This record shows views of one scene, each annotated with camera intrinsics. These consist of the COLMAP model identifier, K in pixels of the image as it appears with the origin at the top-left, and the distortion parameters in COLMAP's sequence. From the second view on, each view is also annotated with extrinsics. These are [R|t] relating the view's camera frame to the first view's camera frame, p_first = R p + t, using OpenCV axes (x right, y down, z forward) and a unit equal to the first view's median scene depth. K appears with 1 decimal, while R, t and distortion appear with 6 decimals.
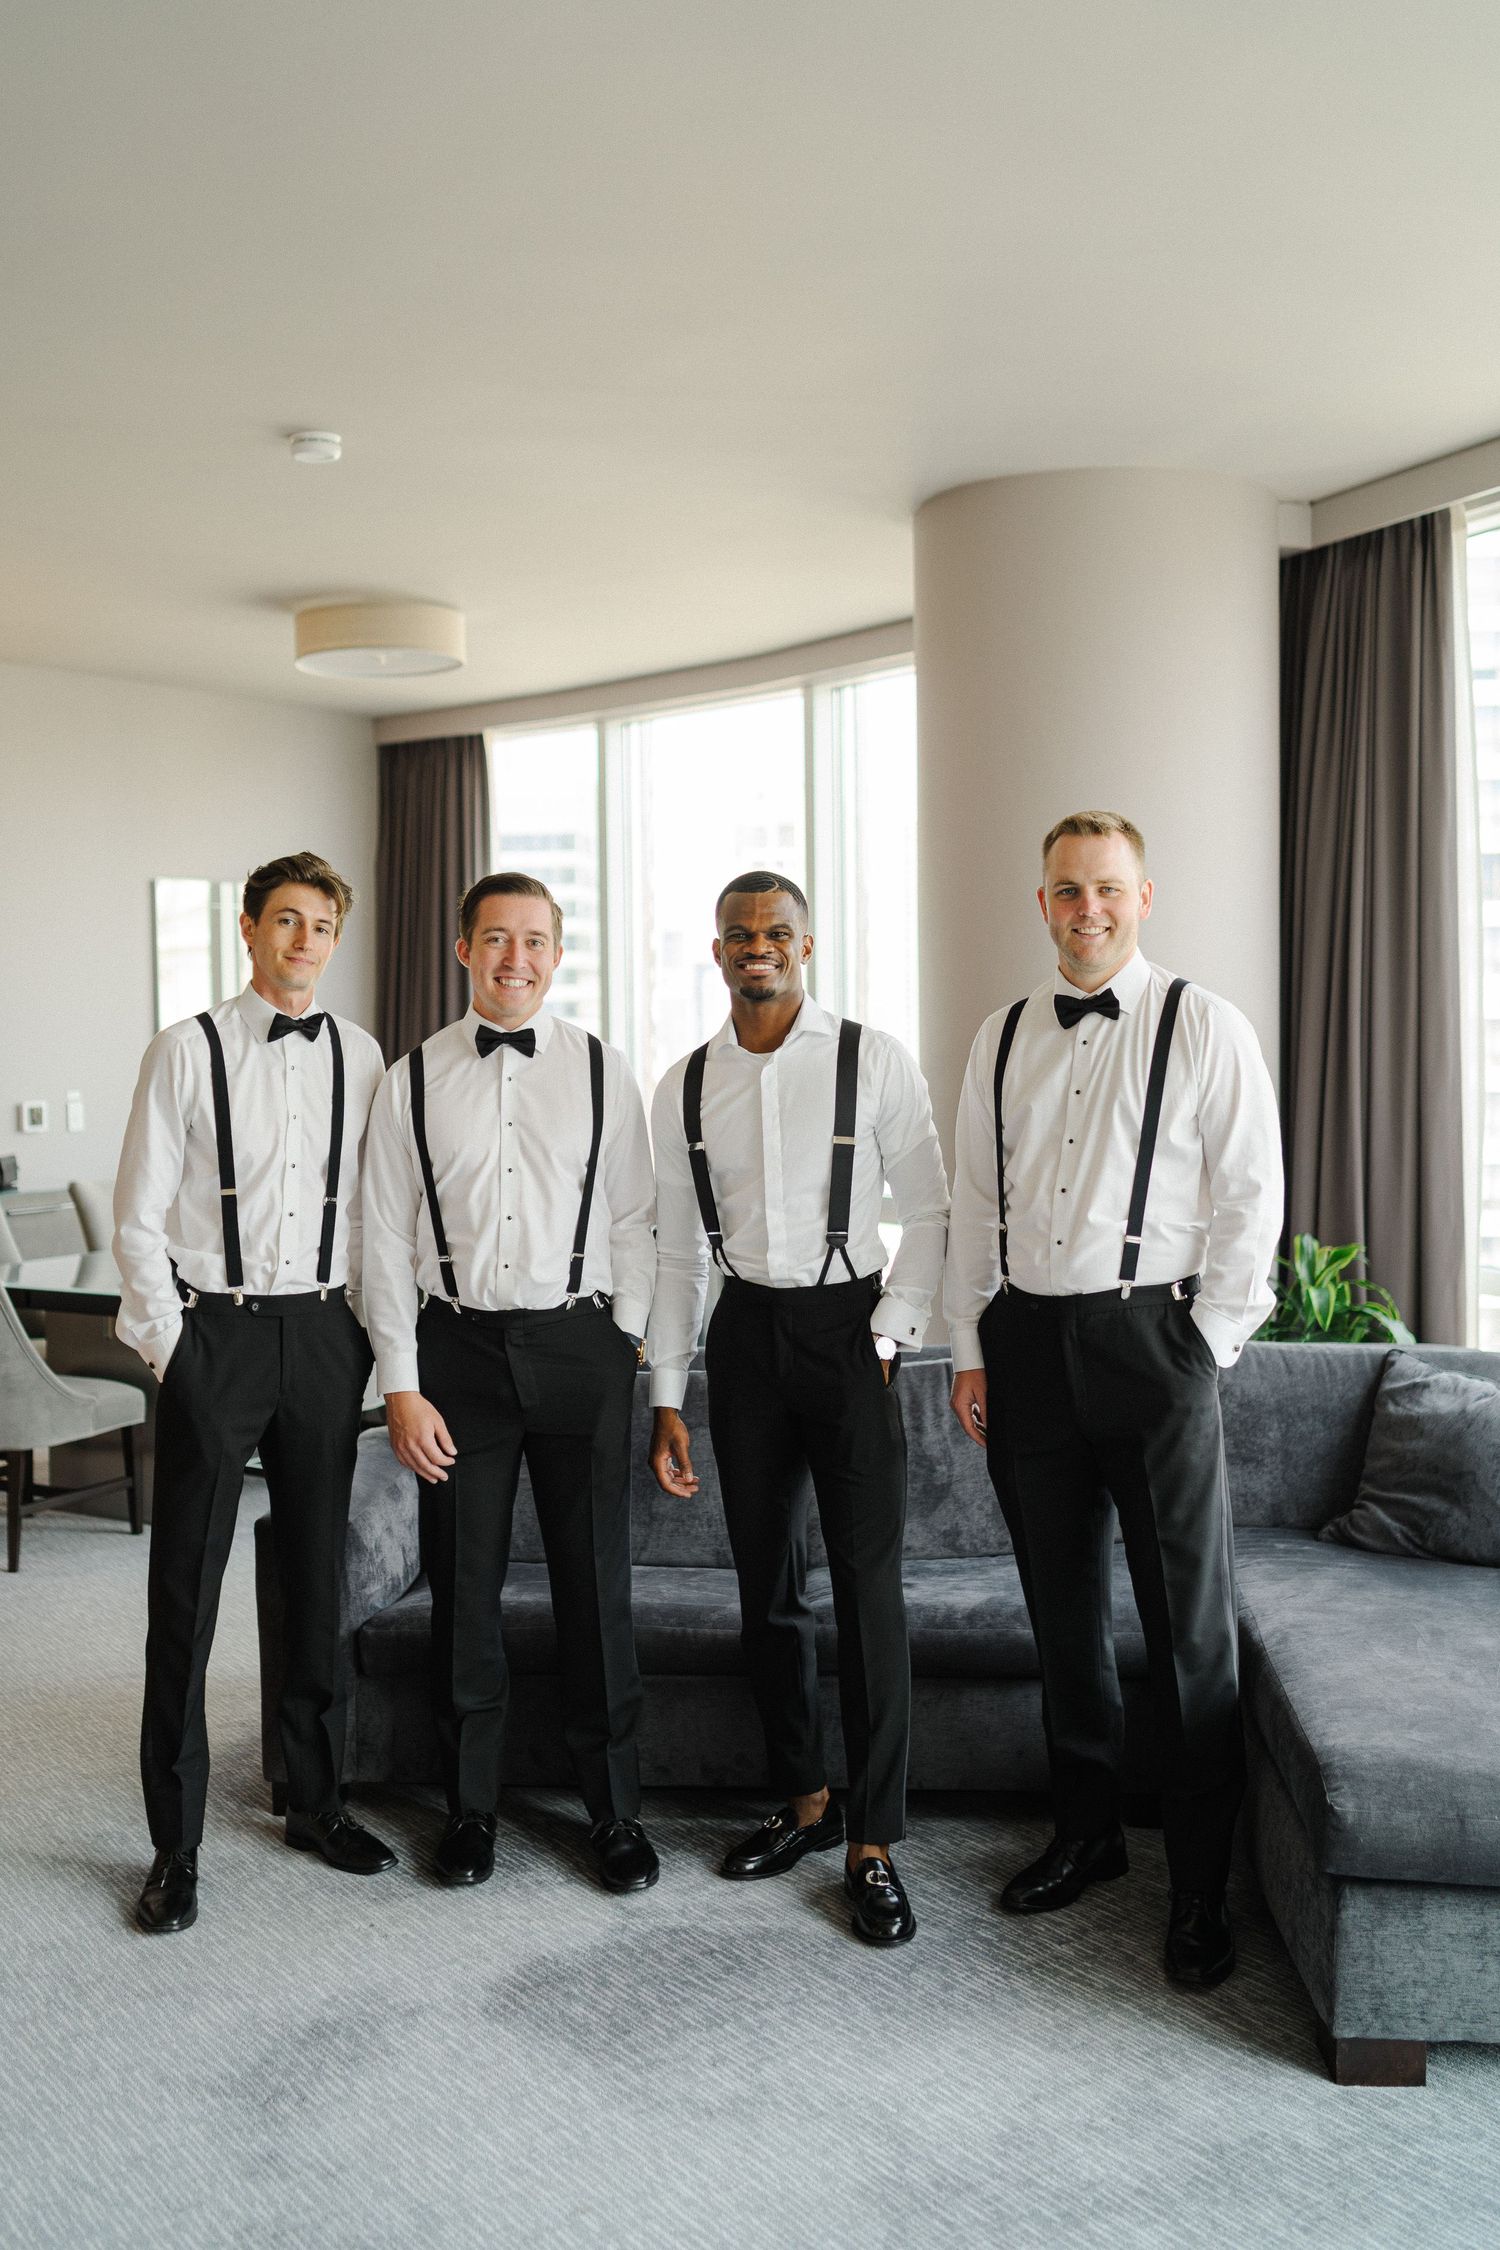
lens RADIAL K [[2254.4, 0, 739.5], [0, 2254.4, 1122.6], [0, 0, 1]] dist [-0.011955, 0.000000]
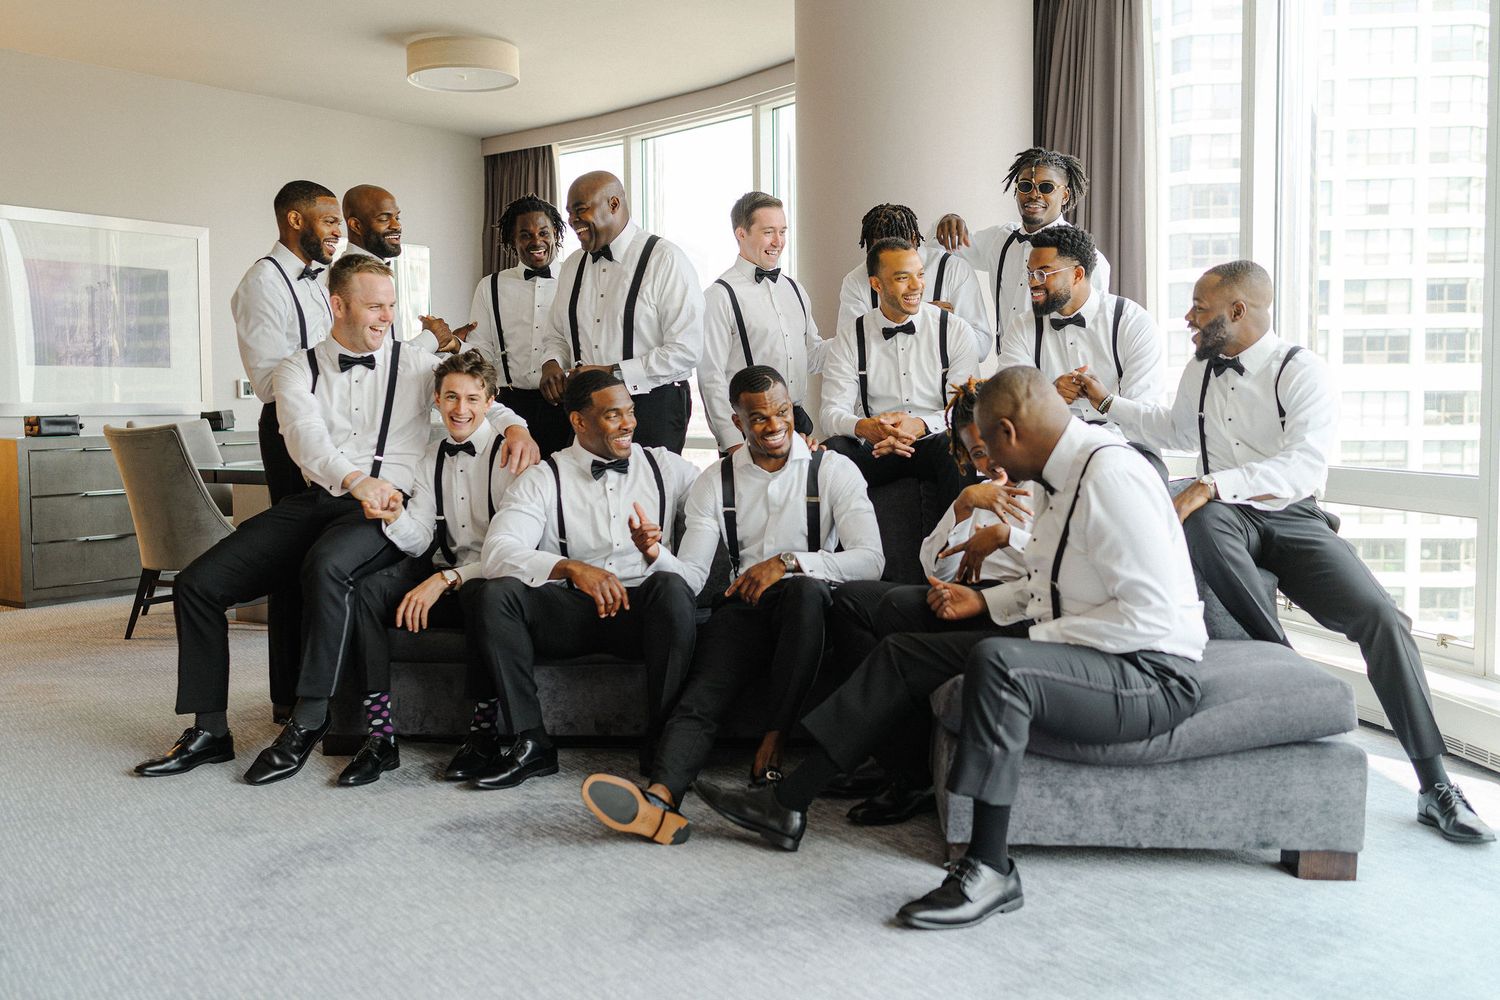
lens RADIAL K [[1502.9, 0, 759.1], [0, 1502.9, 504.4], [0, 0, 1]] dist [-0.011955, 0.000000]
pose [[0.999858, 0.004676, -0.016165, 0.137378], [-0.004300, 0.999721, 0.023233, 0.138372], [0.016269, -0.023160, 0.999599, -0.030846]]
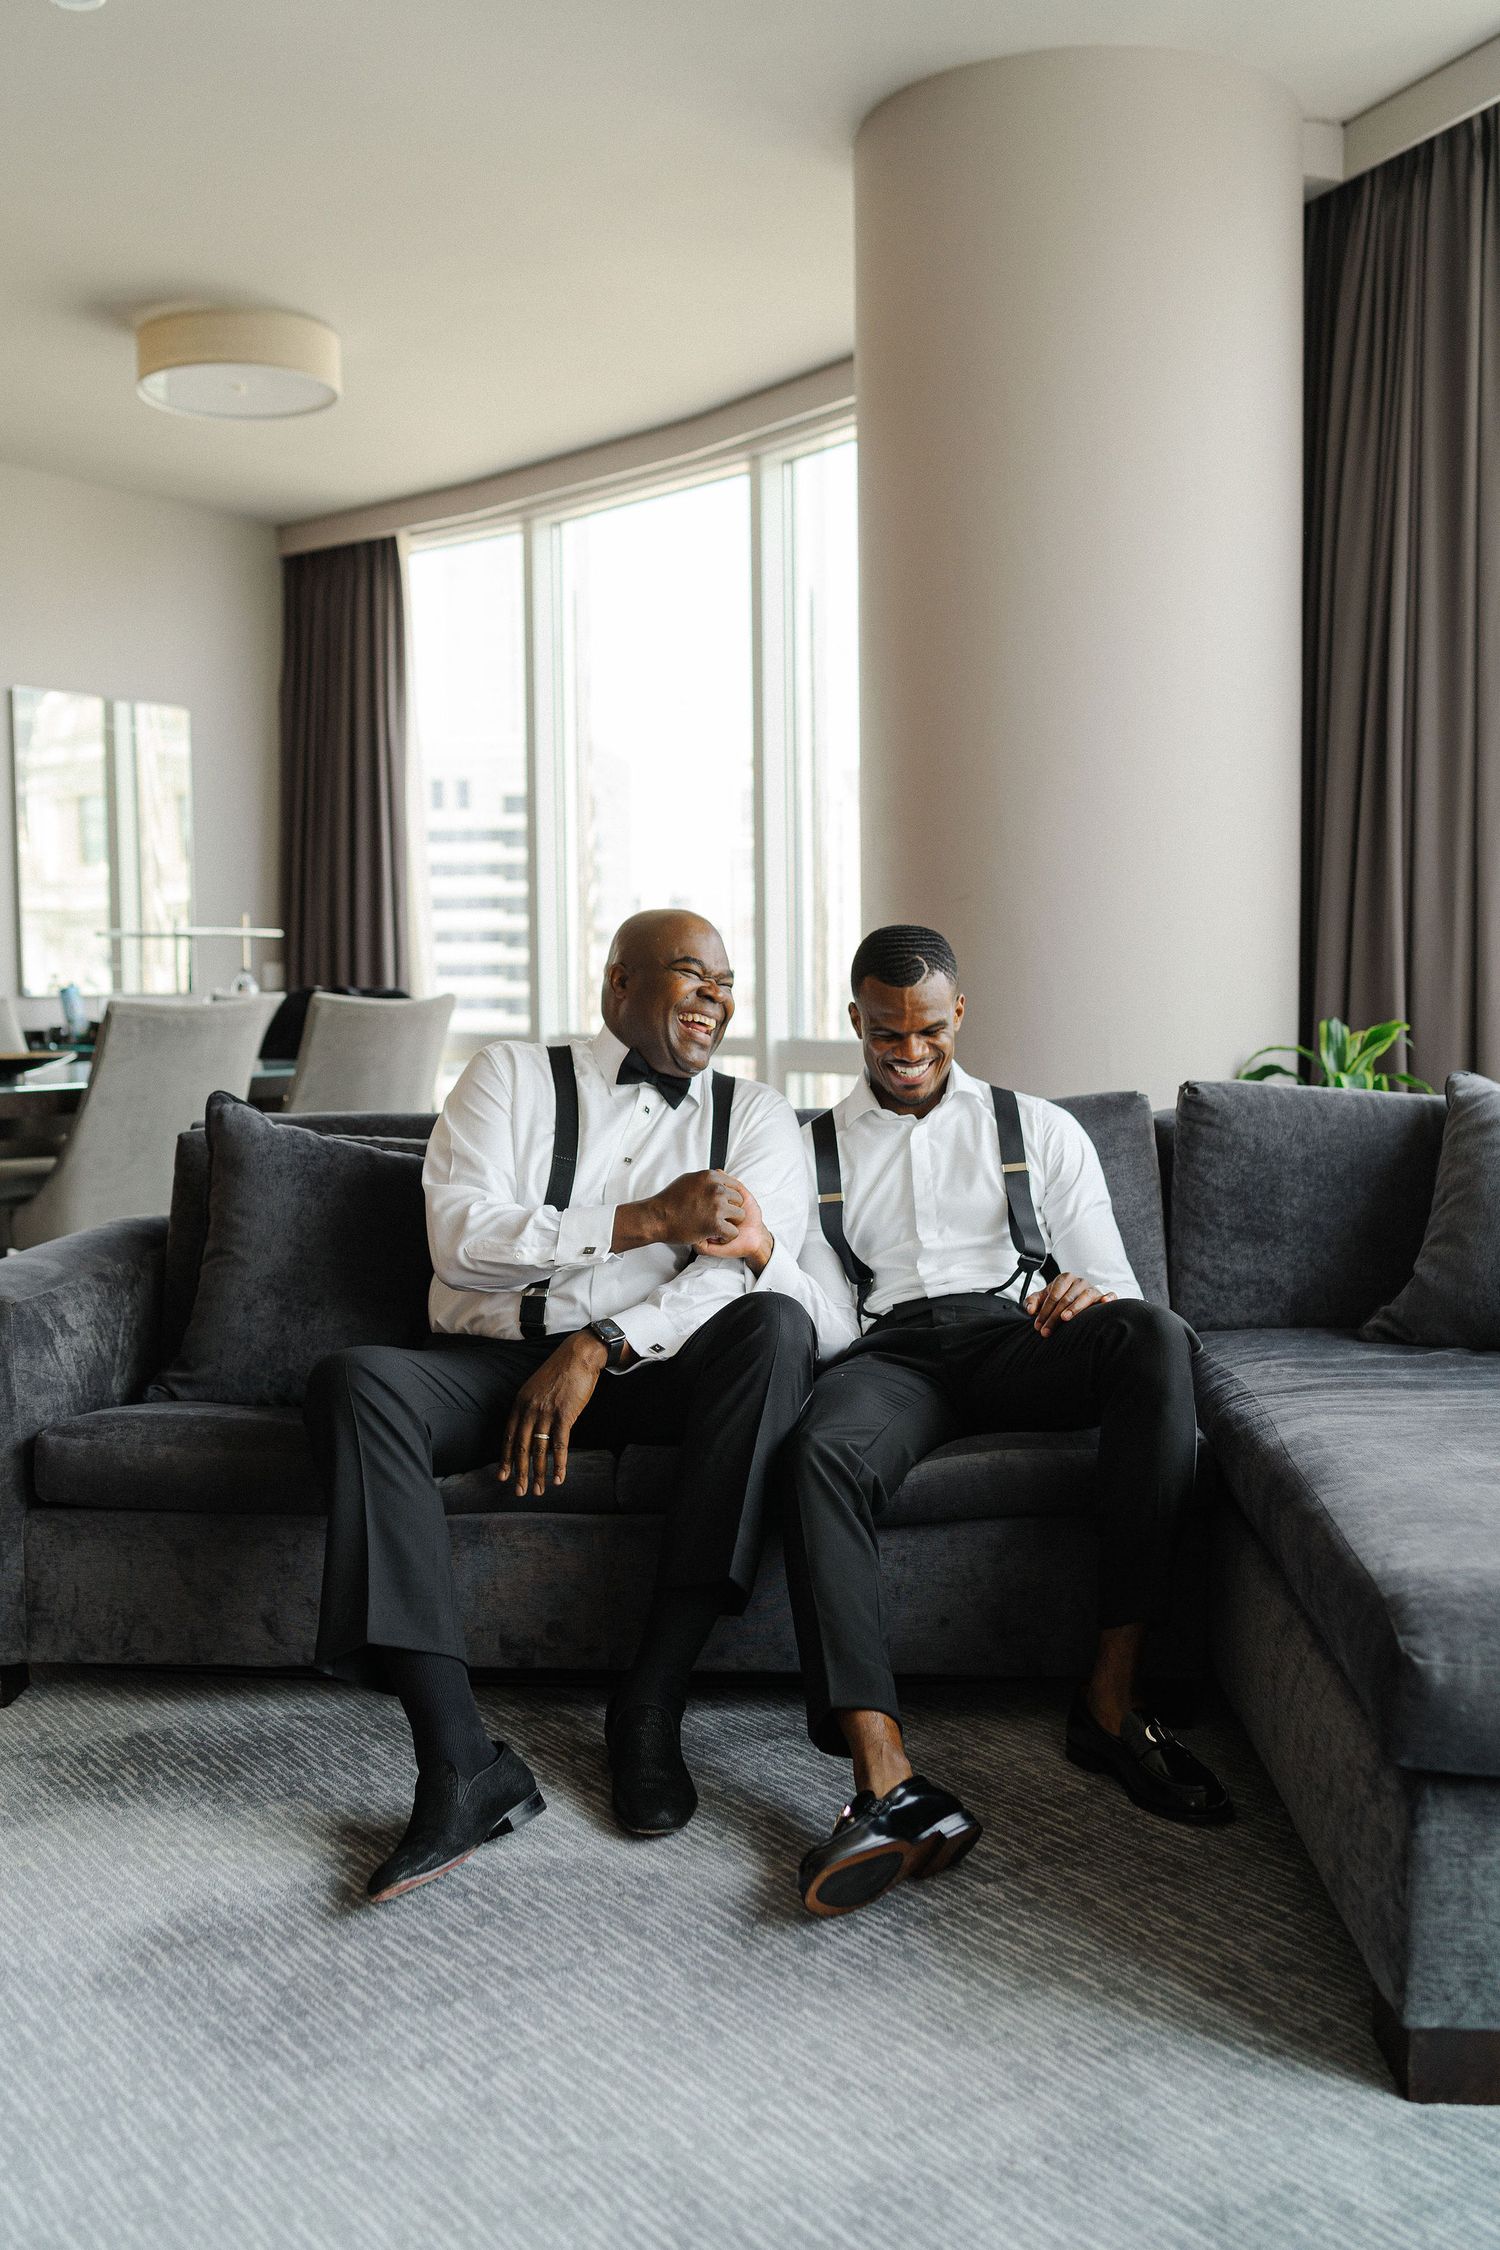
lens RADIAL K [[2254.4, 0, 742.6], [0, 2254.4, 1126.4], [0, 0, 1]] dist [-0.011955, 0.000000]
pose [[0.999997, 0.002104, -0.000784, 0.074579], [-0.002089, 0.999840, 0.017765, 0.135310], [0.000821, -0.017763, 0.999842, 0.352131]]
